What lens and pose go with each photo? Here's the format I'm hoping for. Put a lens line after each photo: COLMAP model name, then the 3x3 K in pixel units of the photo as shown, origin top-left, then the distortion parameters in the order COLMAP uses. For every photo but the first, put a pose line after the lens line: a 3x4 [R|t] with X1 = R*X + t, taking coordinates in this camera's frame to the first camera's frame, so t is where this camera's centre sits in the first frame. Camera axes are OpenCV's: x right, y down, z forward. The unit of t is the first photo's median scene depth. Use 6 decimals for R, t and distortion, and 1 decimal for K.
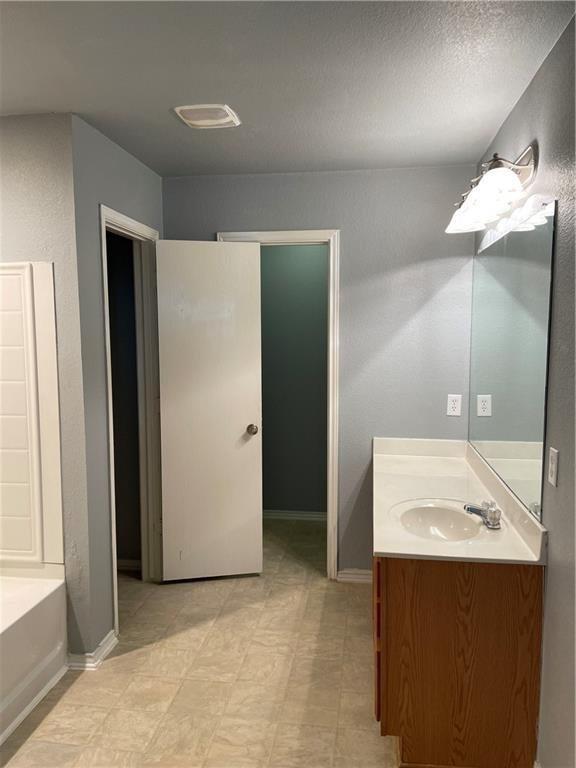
lens RADIAL K [[579.9, 0, 286.7], [0, 579.9, 385.2], [0, 0, 1]] dist [0.082780, -0.107477]
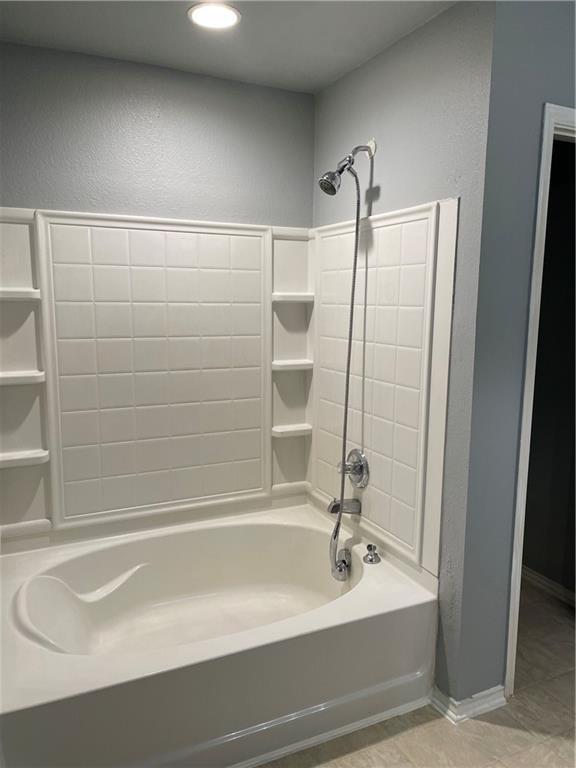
lens RADIAL K [[579.9, 0, 287.9], [0, 579.9, 385.5], [0, 0, 1]] dist [0.082780, -0.107477]
pose [[0.555057, 0.133744, -0.820990, 0.133681], [-0.086727, 0.990915, 0.102792, -0.023426], [0.827279, 0.014146, 0.561613, 0.371180]]
